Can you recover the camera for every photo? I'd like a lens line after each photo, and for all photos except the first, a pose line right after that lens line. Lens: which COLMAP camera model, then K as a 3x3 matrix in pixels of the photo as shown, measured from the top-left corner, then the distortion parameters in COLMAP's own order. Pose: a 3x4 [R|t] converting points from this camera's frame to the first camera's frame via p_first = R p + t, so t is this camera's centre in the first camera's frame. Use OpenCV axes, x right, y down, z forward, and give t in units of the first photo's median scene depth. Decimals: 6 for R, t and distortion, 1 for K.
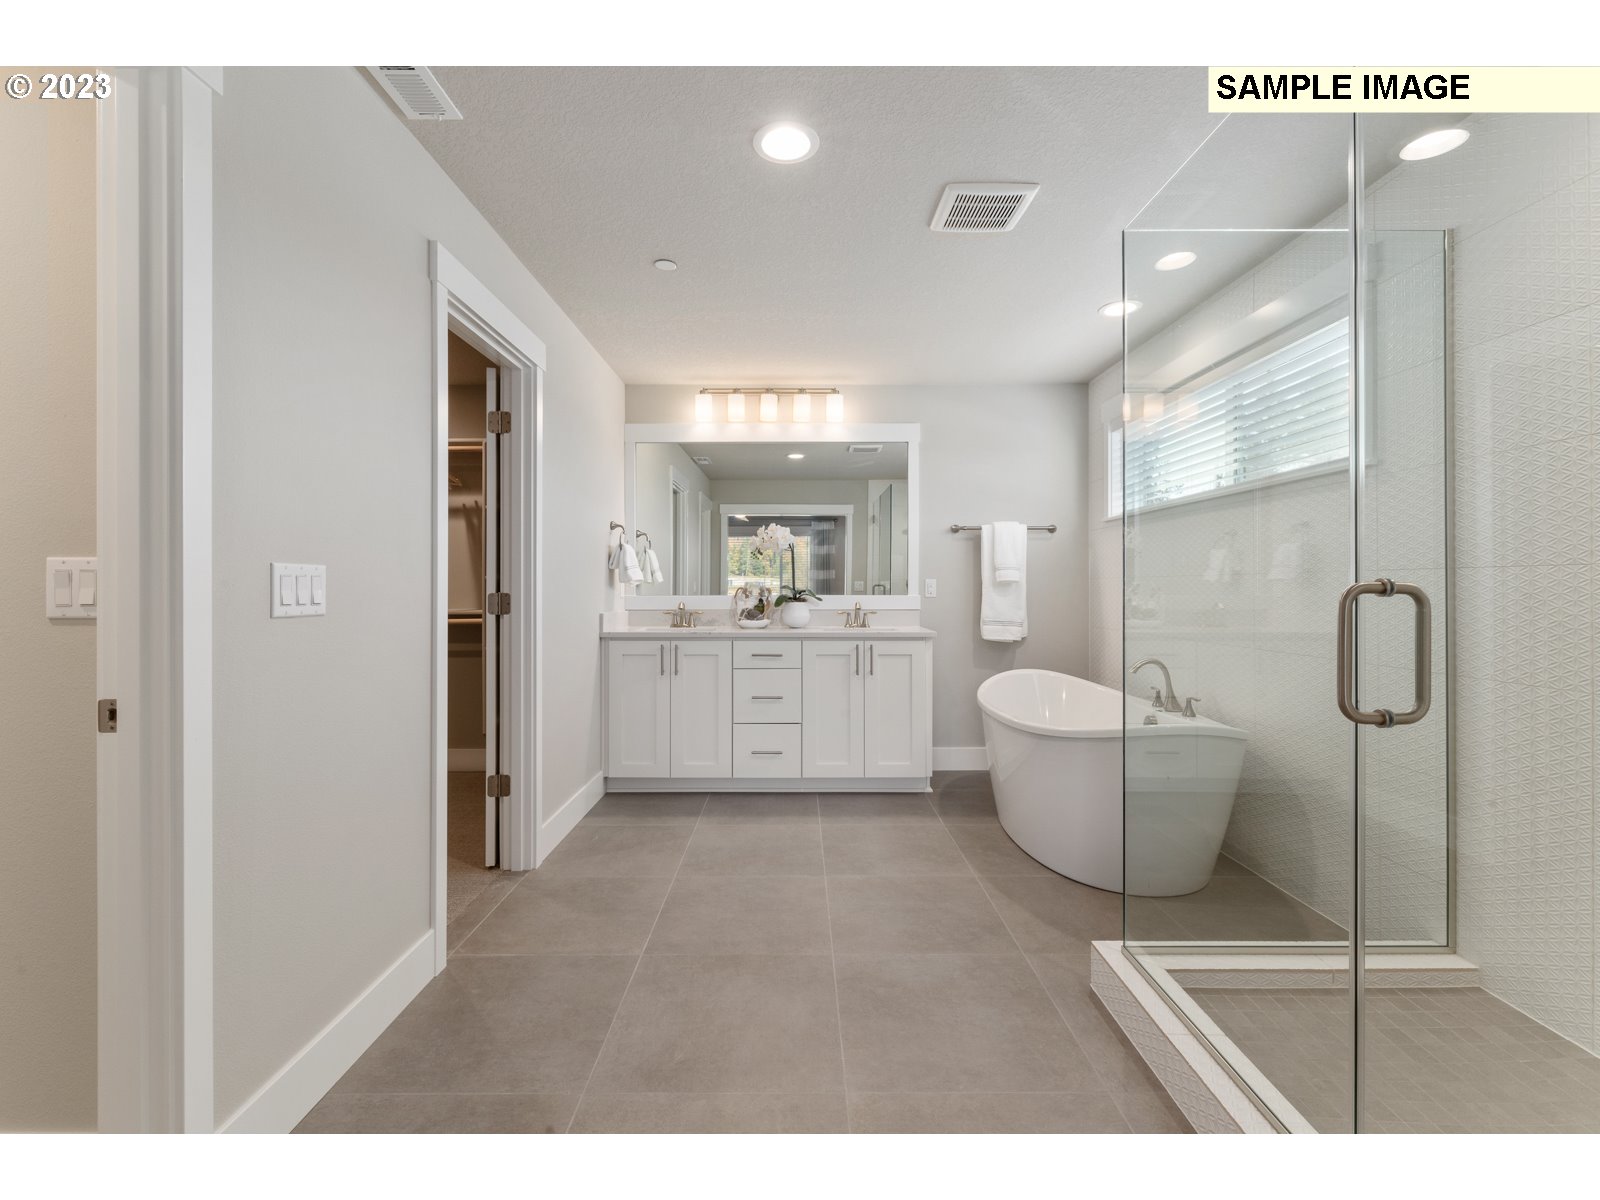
lens RADIAL K [[696.7, 0, 802.9], [0, 696.7, 591.4], [0, 0, 1]] dist [0.003220, -0.000080]
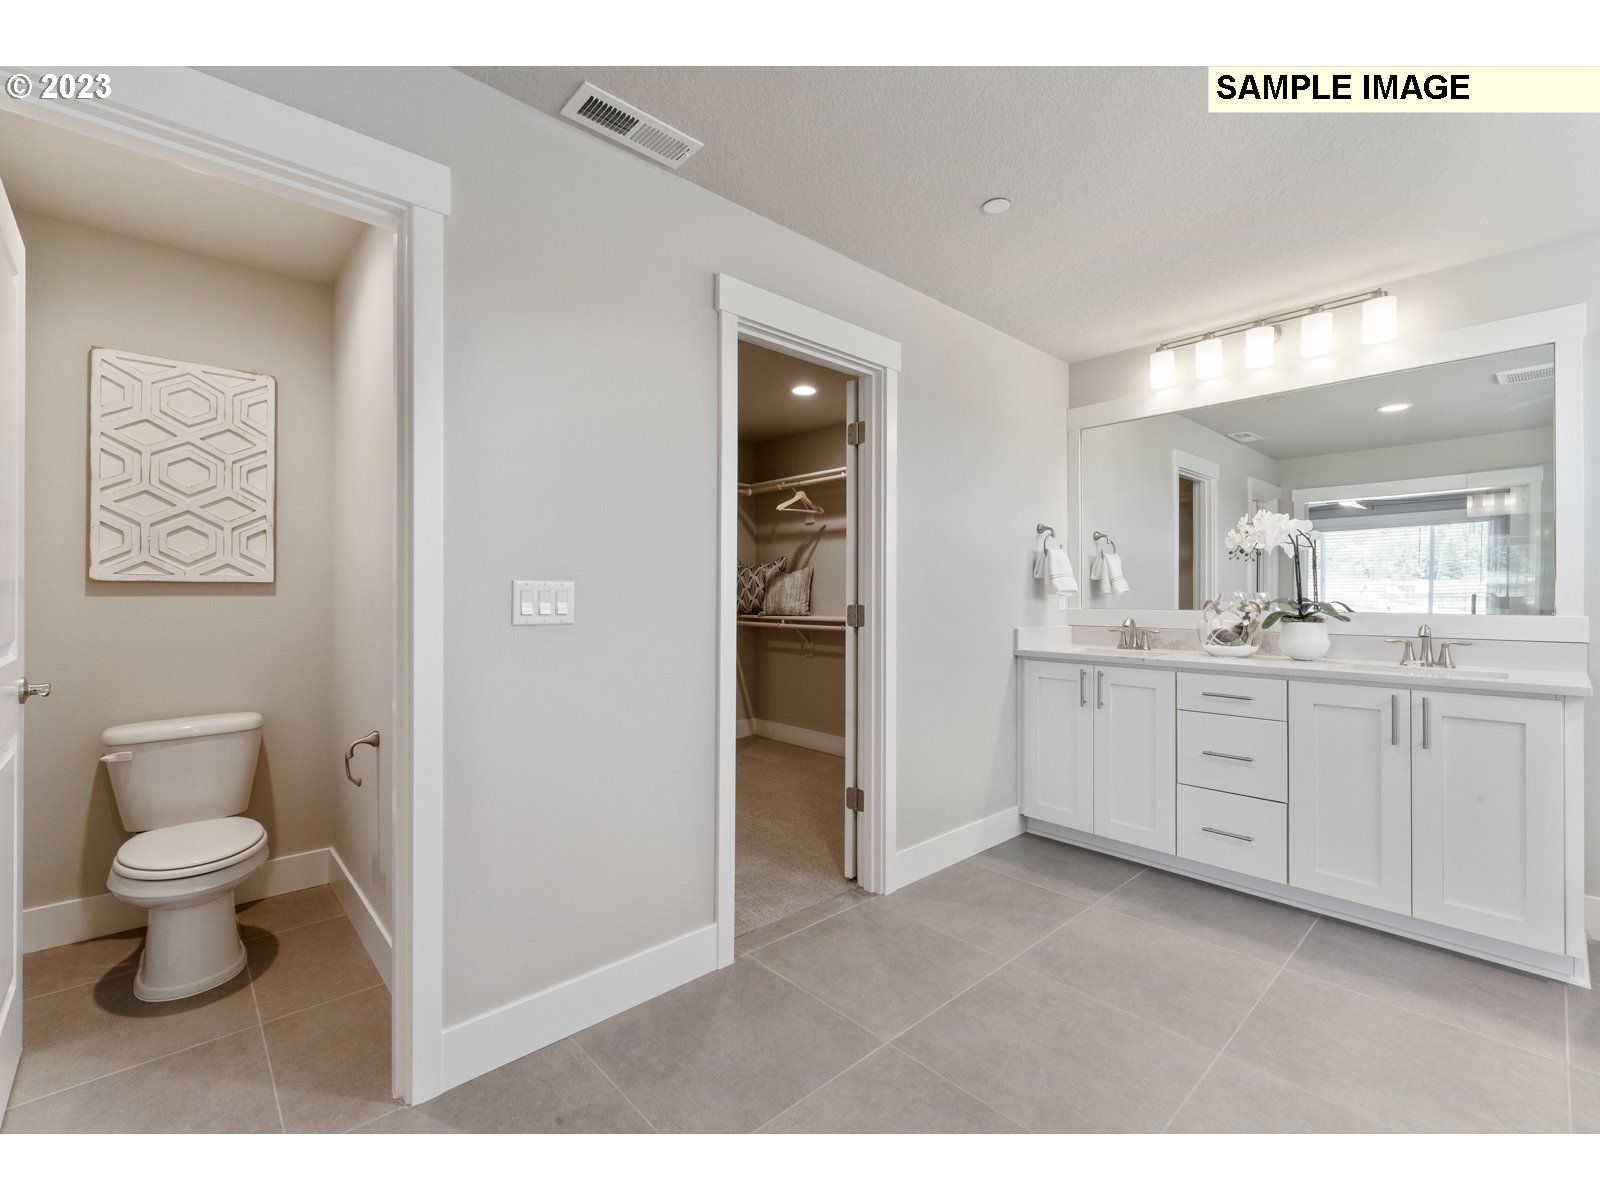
lens RADIAL K [[696.7, 0, 802.9], [0, 696.7, 591.4], [0, 0, 1]] dist [0.003220, -0.000080]
pose [[0.678249, -0.000743, -0.734832, 0.176307], [-0.008011, 0.999933, -0.008405, -0.005674], [0.734789, 0.011588, 0.678197, 0.199185]]
